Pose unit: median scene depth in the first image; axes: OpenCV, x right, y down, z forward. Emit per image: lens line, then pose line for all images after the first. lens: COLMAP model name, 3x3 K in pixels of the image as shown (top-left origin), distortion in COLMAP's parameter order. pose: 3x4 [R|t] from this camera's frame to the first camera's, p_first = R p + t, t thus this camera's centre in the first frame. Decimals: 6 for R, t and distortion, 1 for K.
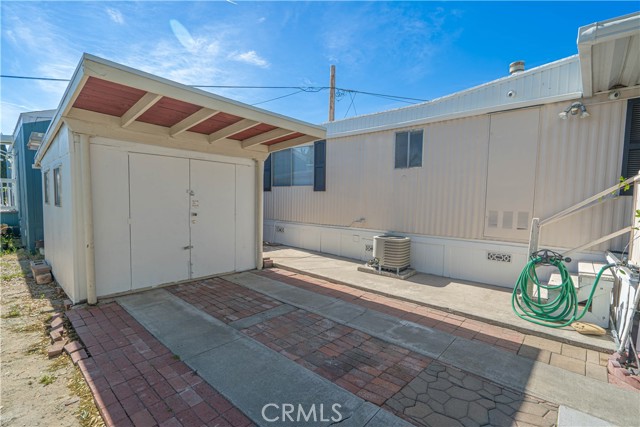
lens RADIAL K [[290.9, 0, 320.5], [0, 290.9, 219.7], [0, 0, 1]] dist [-0.000548, 0.000557]
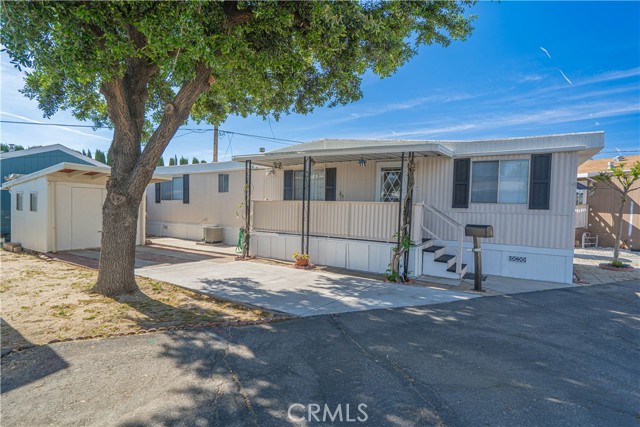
lens RADIAL K [[325.7, 0, 323.1], [0, 325.7, 222.3], [0, 0, 1]] dist [0.000796, 0.000140]
pose [[0.987626, -0.004365, 0.156768, 0.770870], [0.008576, 0.999620, -0.026194, 0.109758], [-0.156594, 0.027215, 0.987288, -1.594344]]
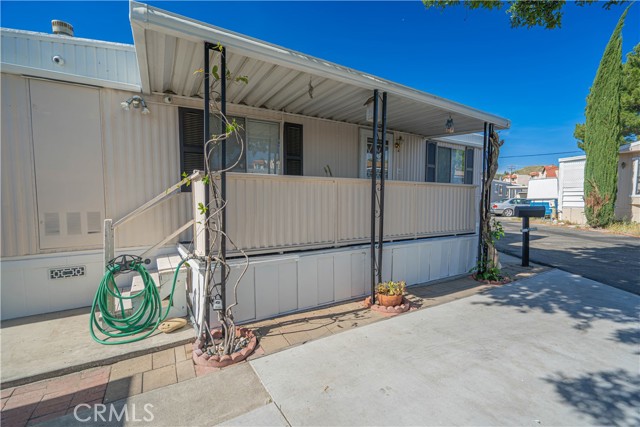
lens RADIAL K [[290.9, 0, 323.5], [0, 290.9, 215.4], [0, 0, 1]] dist [-0.000548, 0.000557]
pose [[0.300176, -0.073011, 0.951086, 0.103917], [0.079562, 0.995509, 0.051310, -0.007617], [-0.950560, 0.060268, 0.304636, 0.123245]]
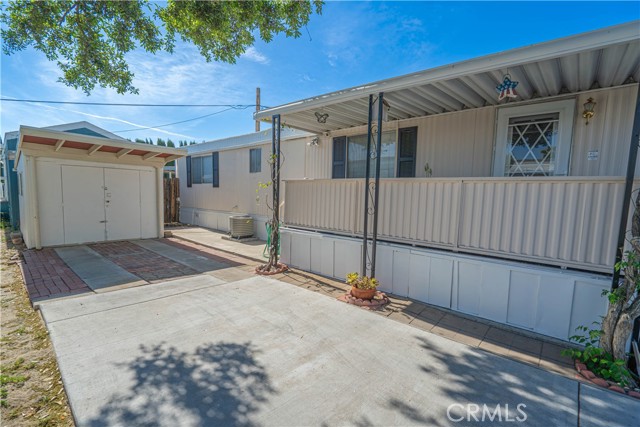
lens RADIAL K [[290.9, 0, 322.0], [0, 290.9, 216.3], [0, 0, 1]] dist [-0.000548, 0.000557]
pose [[0.999984, 0.005584, -0.000947, 0.811485], [-0.005580, 0.999977, 0.003796, 0.056229], [0.000968, -0.003790, 0.999992, -0.668705]]
